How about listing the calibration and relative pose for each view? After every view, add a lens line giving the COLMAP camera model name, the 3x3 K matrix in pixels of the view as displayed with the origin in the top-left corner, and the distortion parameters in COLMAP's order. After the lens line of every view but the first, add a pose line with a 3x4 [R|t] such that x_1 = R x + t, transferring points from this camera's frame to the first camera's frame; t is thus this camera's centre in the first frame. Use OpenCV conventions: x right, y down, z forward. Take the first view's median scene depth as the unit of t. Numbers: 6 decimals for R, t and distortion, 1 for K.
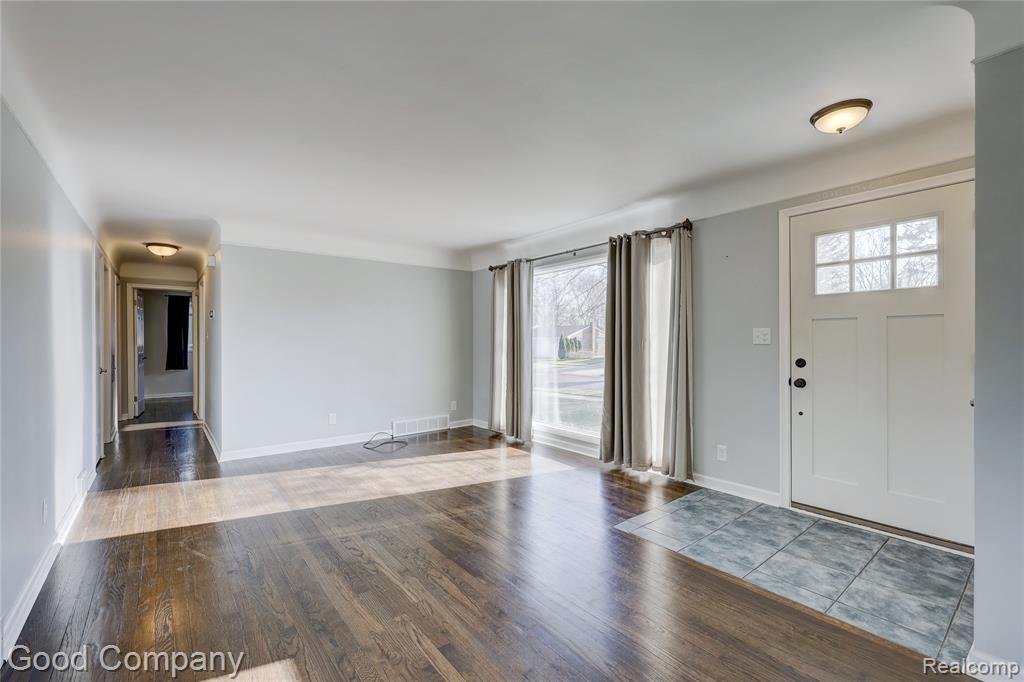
lens RADIAL K [[449.4, 0, 517.9], [0, 449.4, 343.0], [0, 0, 1]] dist [0.008700, -0.000008]
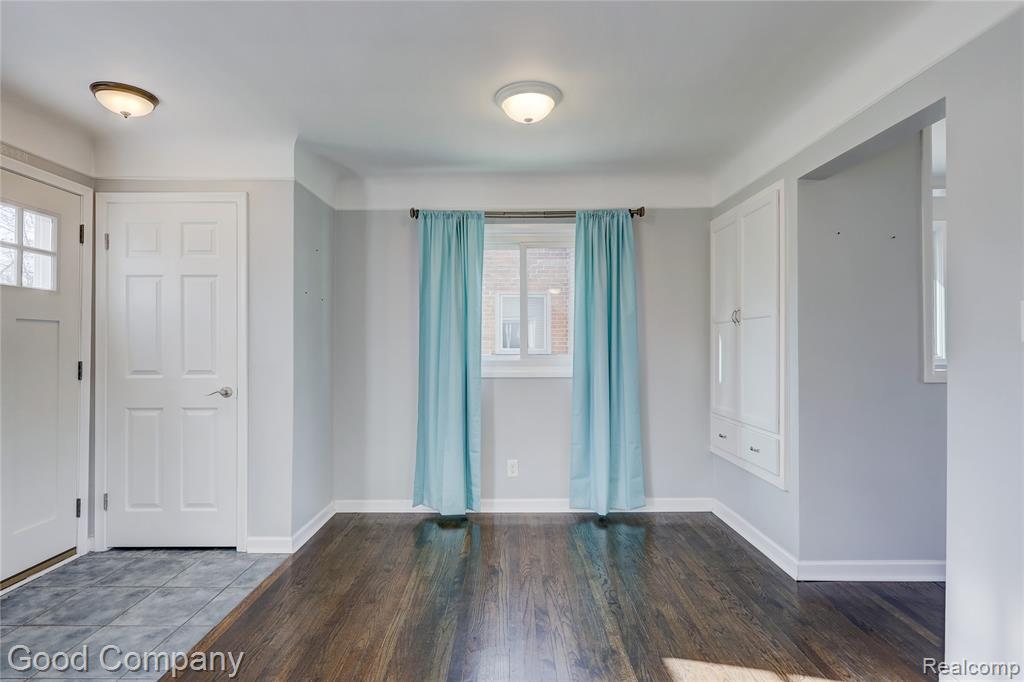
lens RADIAL K [[512.9, 0, 508.6], [0, 512.9, 340.7], [0, 0, 1]] dist [-0.003586, 0.000237]
pose [[-0.779831, 0.011993, 0.625875, -0.344064], [0.006964, 0.999921, -0.010483, -0.002599], [-0.625951, -0.003816, -0.779853, 0.878641]]
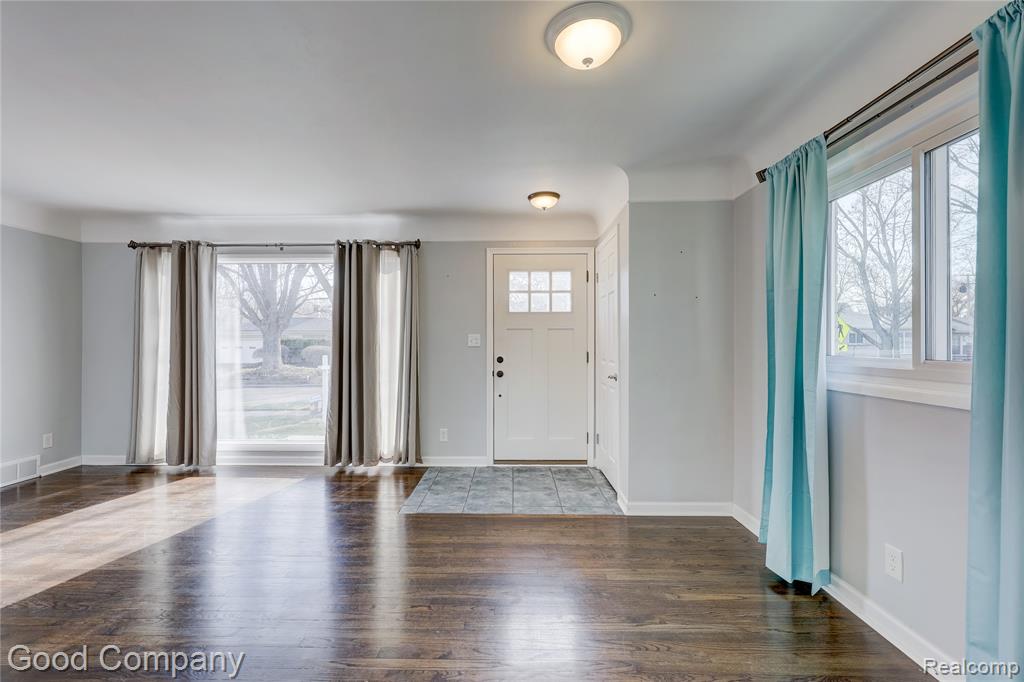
lens RADIAL K [[449.4, 0, 515.9], [0, 449.4, 342.6], [0, 0, 1]] dist [0.008700, -0.000008]
pose [[0.631693, 0.005152, 0.775202, -0.363885], [0.000707, 0.999974, -0.007221, 0.001037], [-0.775219, 0.005110, 0.631672, 0.067073]]
